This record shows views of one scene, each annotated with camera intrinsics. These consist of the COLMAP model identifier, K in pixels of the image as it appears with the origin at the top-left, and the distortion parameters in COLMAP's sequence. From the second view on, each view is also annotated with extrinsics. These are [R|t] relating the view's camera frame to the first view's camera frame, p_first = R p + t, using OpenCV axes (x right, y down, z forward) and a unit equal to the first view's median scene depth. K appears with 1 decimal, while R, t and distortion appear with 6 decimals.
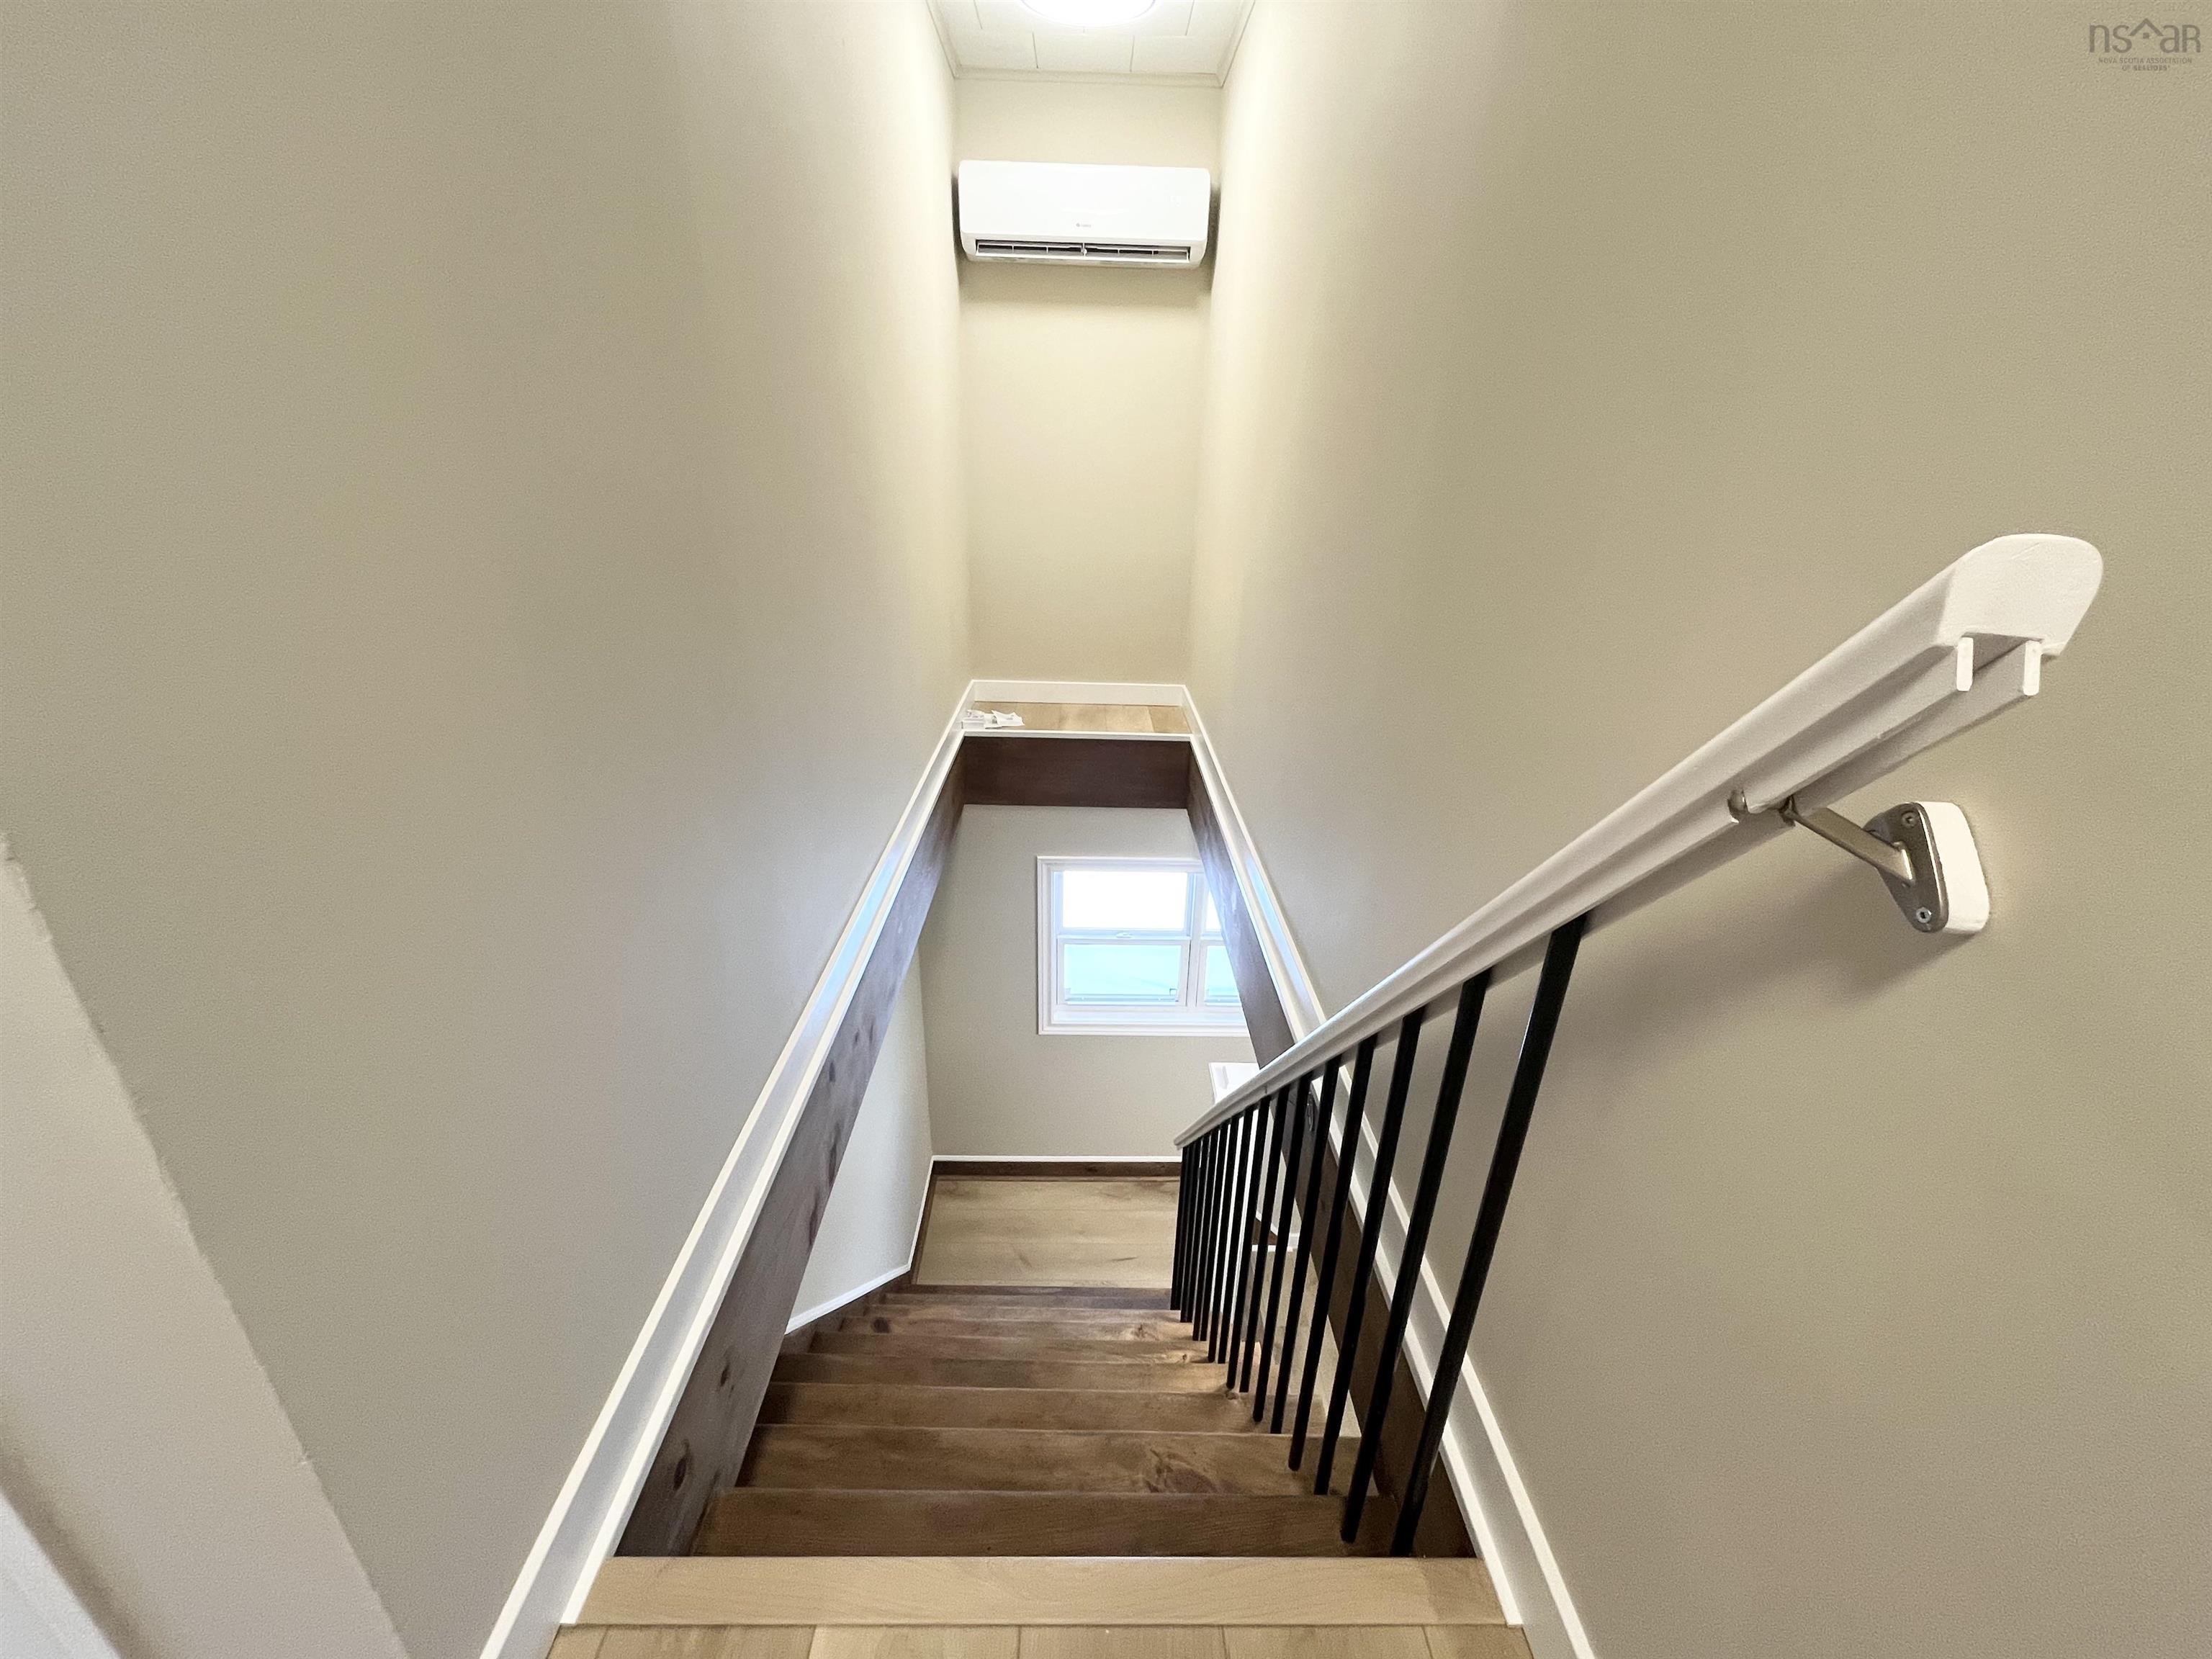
lens RADIAL K [[892.0, 0, 1102.2], [0, 892.0, 828.9], [0, 0, 1]] dist [-0.001673, -0.000397]
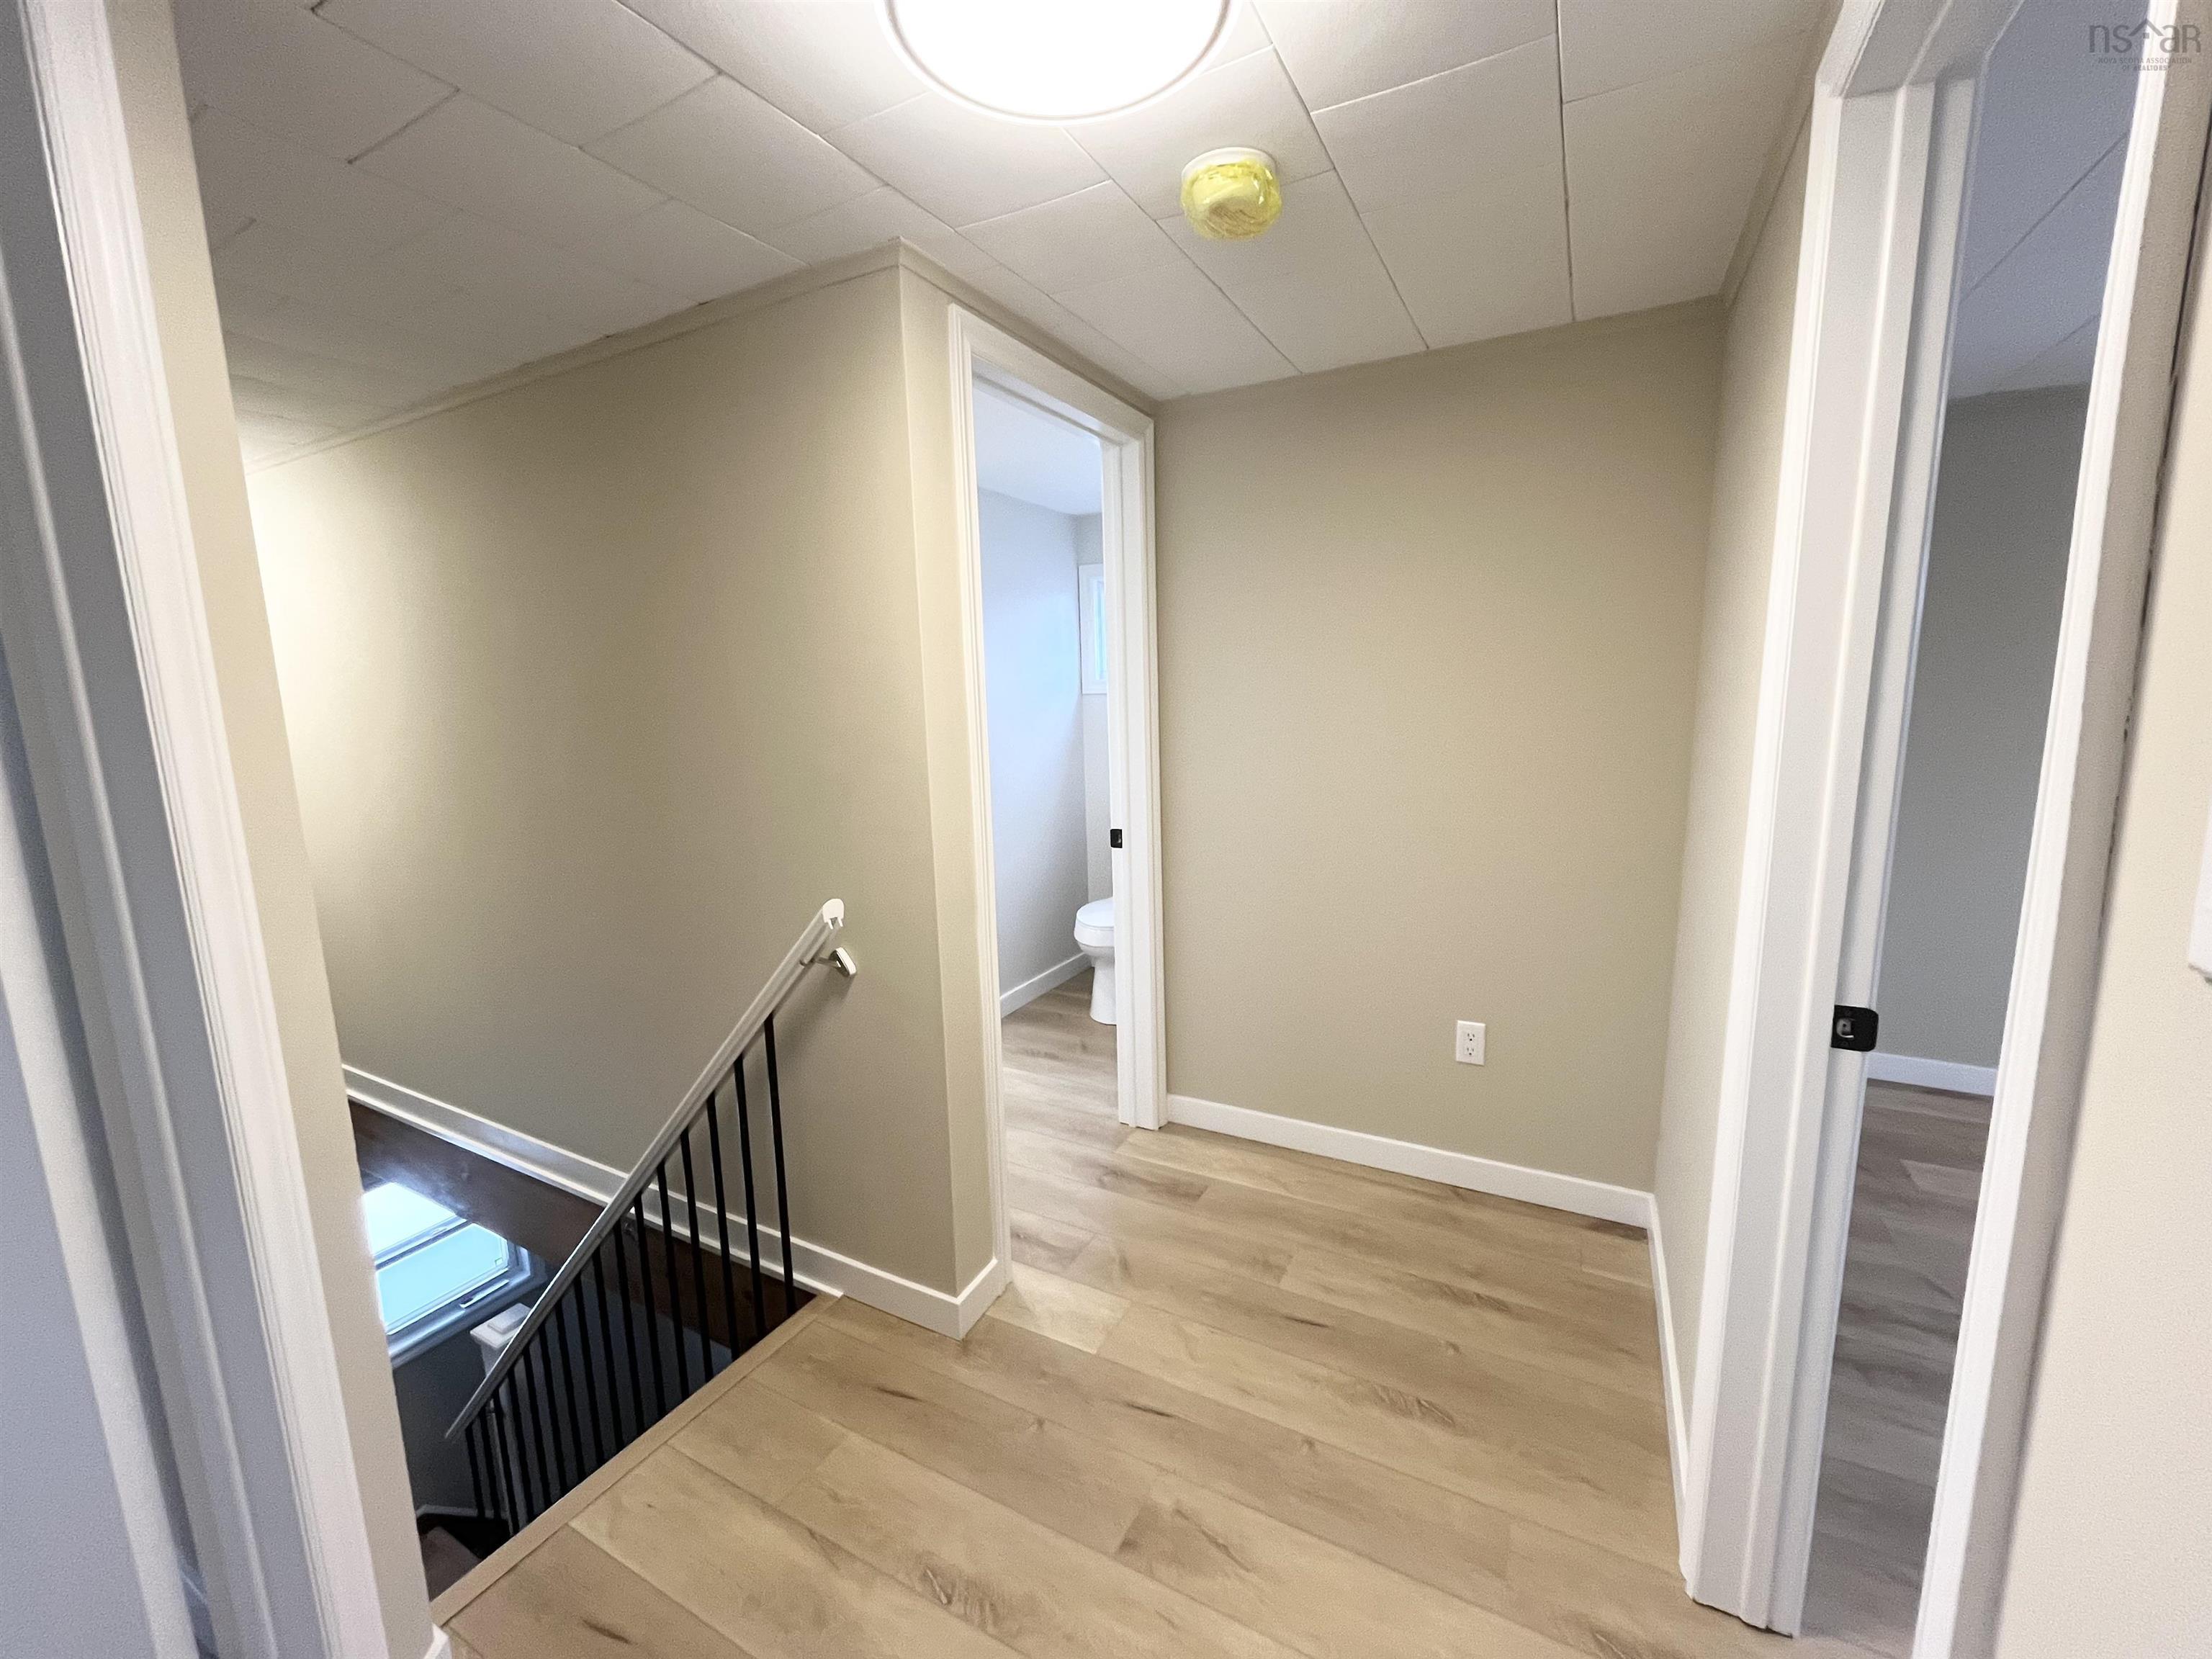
lens RADIAL K [[892.0, 0, 1102.2], [0, 892.0, 828.9], [0, 0, 1]] dist [-0.001673, -0.000397]
pose [[0.484111, -0.174655, 0.857398, -2.092670], [0.377328, 0.925756, -0.024471, 0.021708], [-0.789468, 0.335367, 0.514071, -2.478065]]
